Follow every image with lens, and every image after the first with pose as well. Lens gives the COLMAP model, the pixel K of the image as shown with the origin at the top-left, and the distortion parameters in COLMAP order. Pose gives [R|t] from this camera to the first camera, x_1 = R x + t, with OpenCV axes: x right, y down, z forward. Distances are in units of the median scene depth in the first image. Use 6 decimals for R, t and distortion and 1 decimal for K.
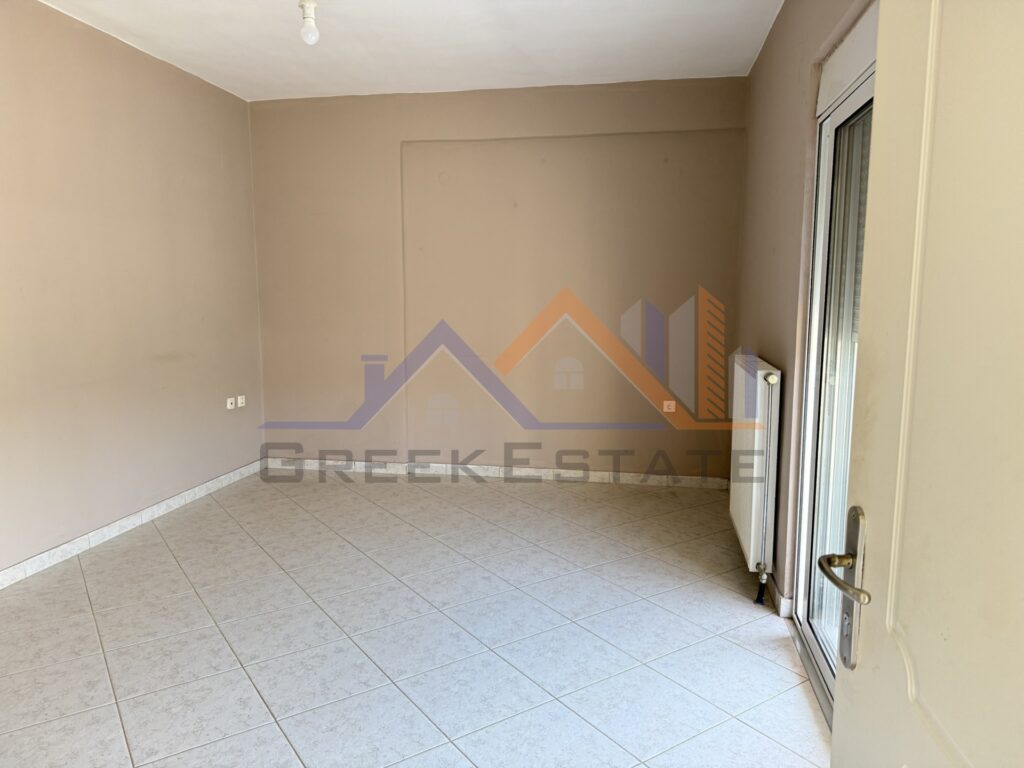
lens RADIAL K [[728.0, 0, 506.0], [0, 728.0, 378.1], [0, 0, 1]] dist [0.035185, -0.038113]
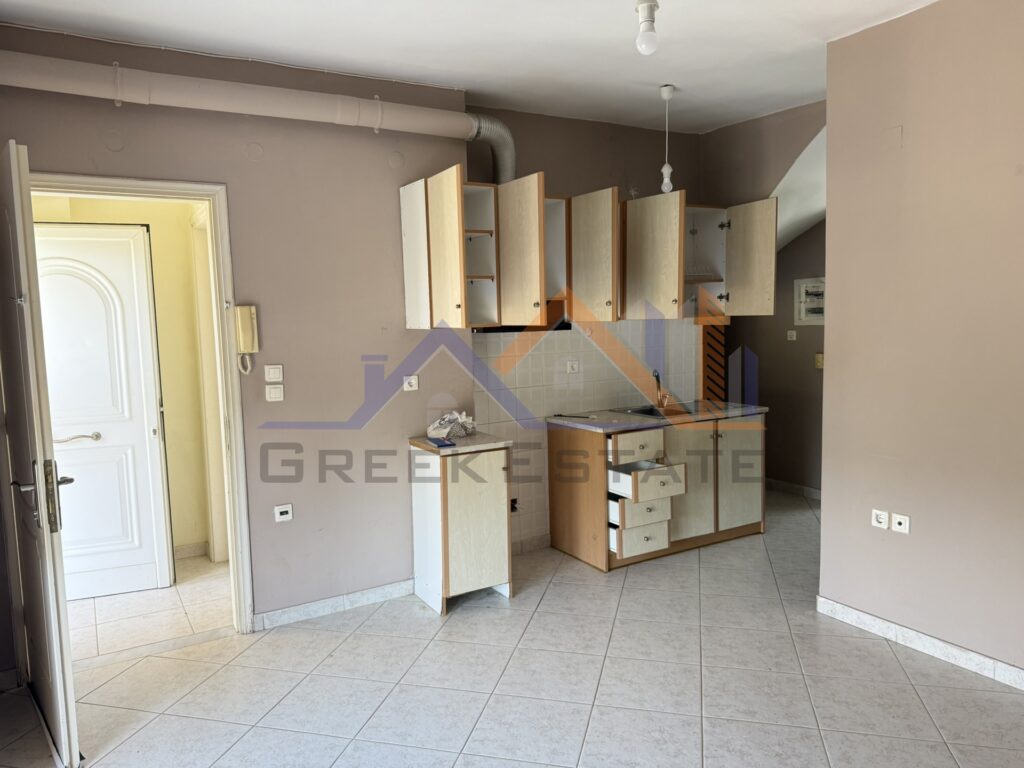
lens RADIAL K [[728.0, 0, 510.9], [0, 728.0, 384.5], [0, 0, 1]] dist [0.035185, -0.038113]
pose [[-0.751366, 0.078506, -0.655199, 0.311152], [-0.058354, 0.981103, 0.184476, -0.198679], [0.657300, 0.176843, -0.732587, 1.262426]]
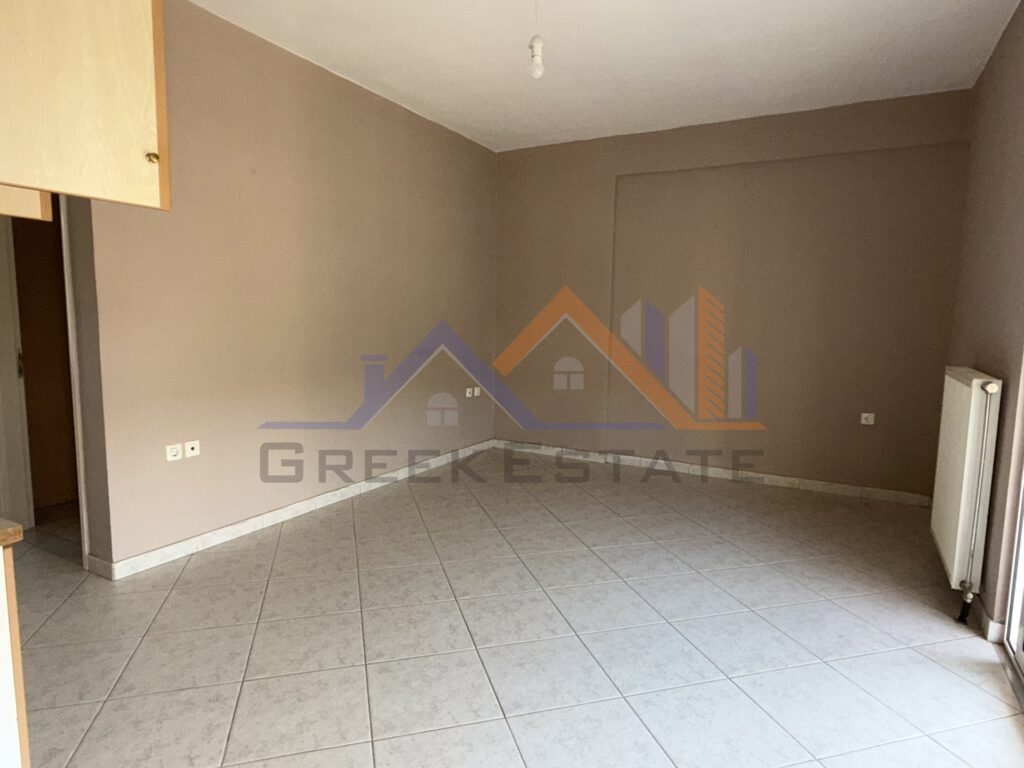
lens RADIAL K [[598.1, 0, 513.3], [0, 598.1, 387.1], [0, 0, 1]] dist [-0.000008, 0.000246]
pose [[0.949756, 0.051196, -0.308777, 0.016322], [-0.055928, 0.998414, -0.006487, 0.040354], [0.307955, 0.023430, 0.951112, 0.074494]]
